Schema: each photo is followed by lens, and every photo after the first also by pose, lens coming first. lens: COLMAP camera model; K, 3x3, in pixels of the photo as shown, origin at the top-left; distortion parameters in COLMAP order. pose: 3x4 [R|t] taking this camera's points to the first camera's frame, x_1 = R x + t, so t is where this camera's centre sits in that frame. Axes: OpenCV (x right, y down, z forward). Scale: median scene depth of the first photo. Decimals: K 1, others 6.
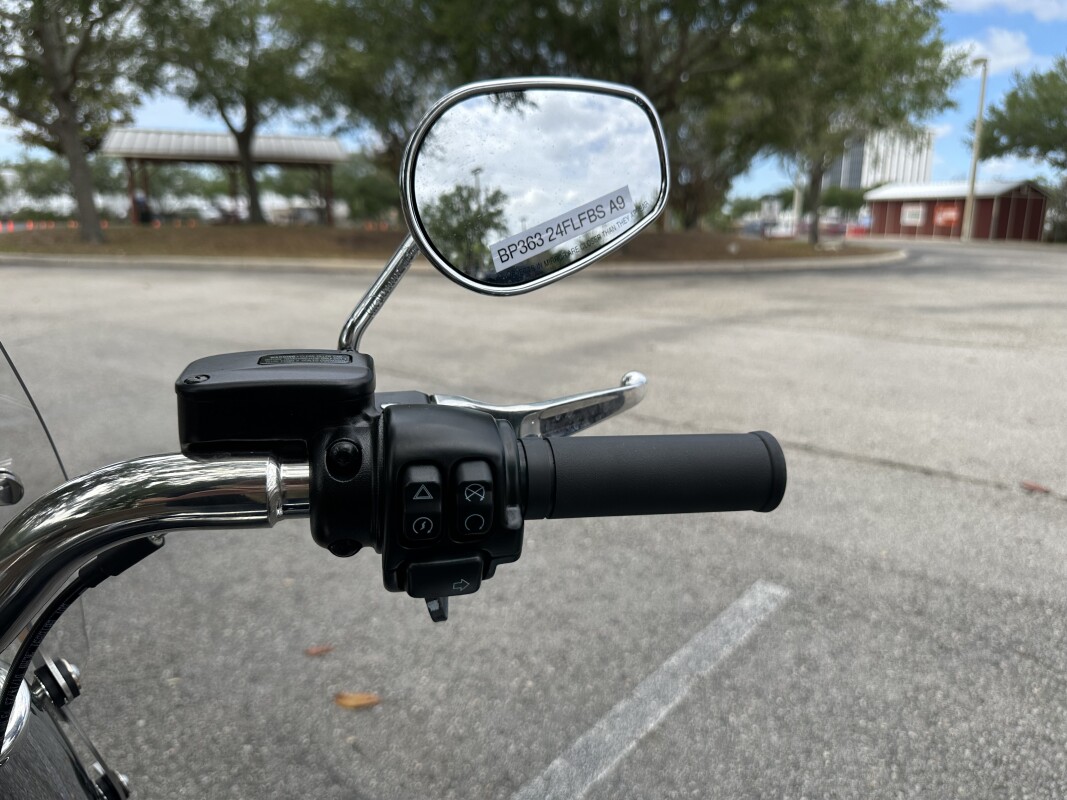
lens RADIAL K [[761.1, 0, 527.0], [0, 761.1, 395.4], [0, 0, 1]] dist [0.007010, -0.026785]
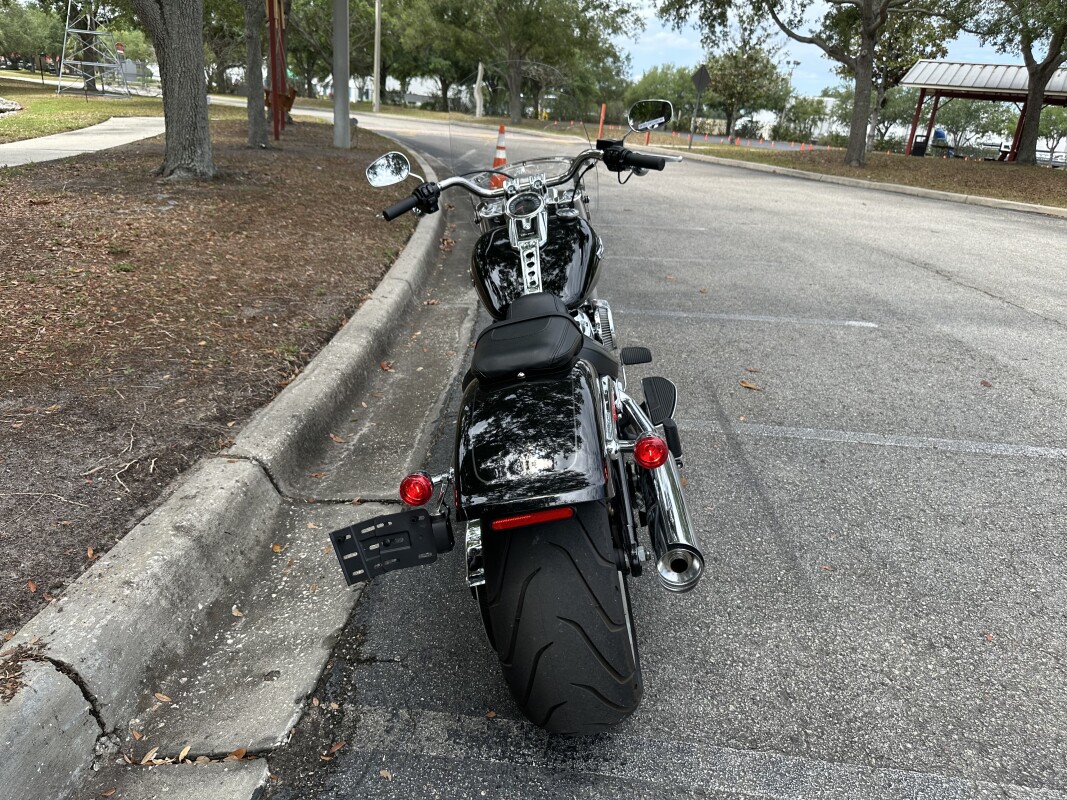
lens RADIAL K [[761.1, 0, 525.9], [0, 761.1, 397.0], [0, 0, 1]] dist [0.007010, -0.026785]
pose [[0.584146, 0.313652, -0.748595, 0.095819], [-0.250353, 0.946972, 0.201414, 0.017872], [0.772073, 0.069758, 0.631694, -0.072491]]
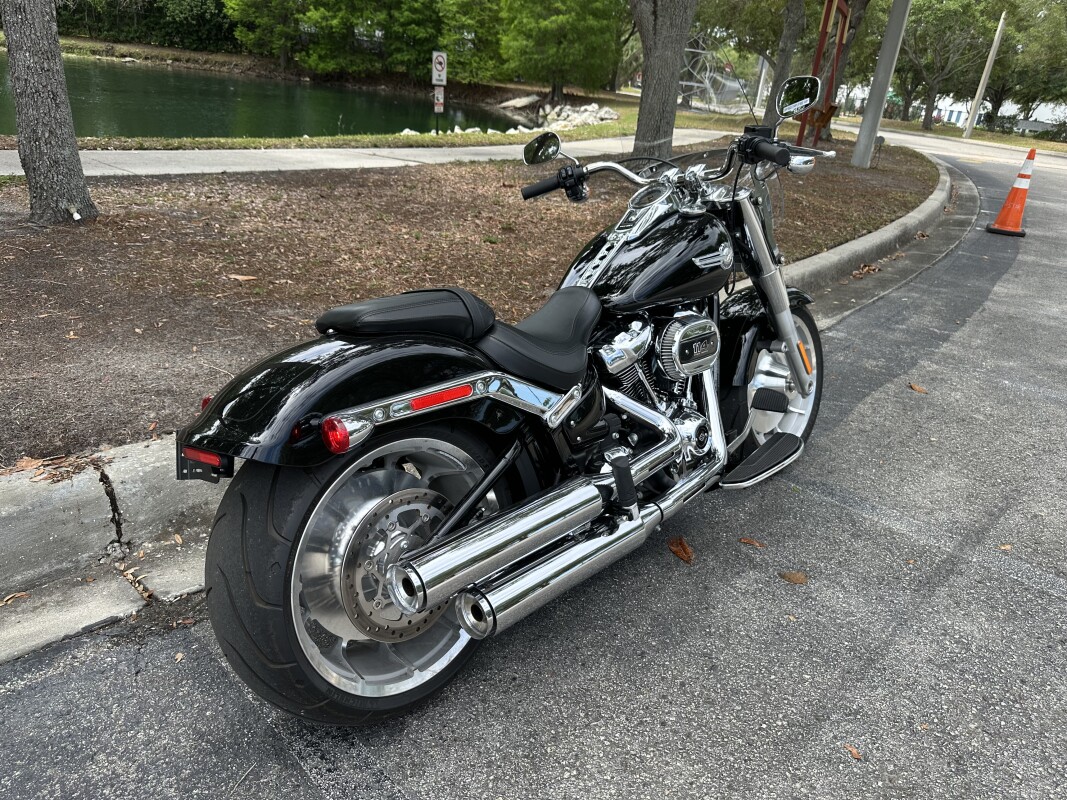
lens RADIAL K [[761.1, 0, 522.8], [0, 761.1, 401.6], [0, 0, 1]] dist [0.007010, -0.026785]
pose [[-0.092945, 0.369261, -0.924666, 0.107240], [-0.316963, 0.869400, 0.379050, 0.002918], [0.943873, 0.328315, 0.036236, -0.005417]]
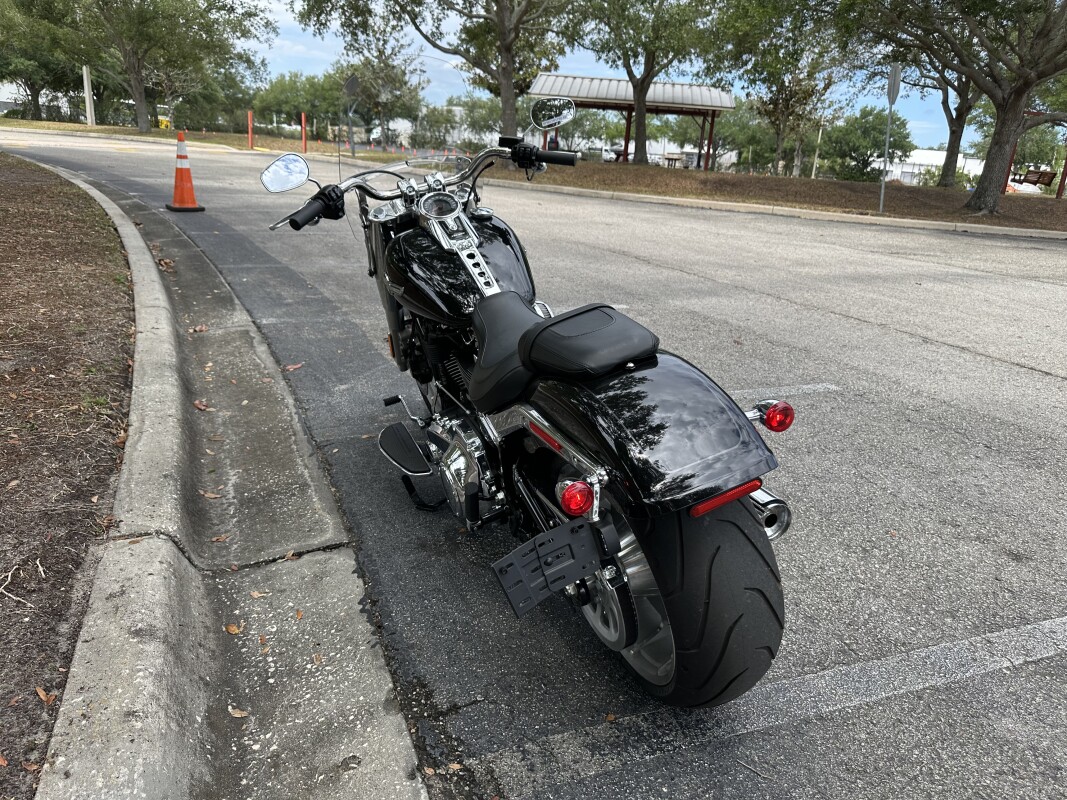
lens RADIAL K [[761.1, 0, 538.7], [0, 761.1, 403.0], [0, 0, 1]] dist [0.007010, -0.026785]
pose [[0.886267, 0.191420, -0.421769, 0.061072], [-0.161480, 0.981169, 0.105983, 0.028753], [0.434113, -0.025822, 0.900488, -0.097739]]
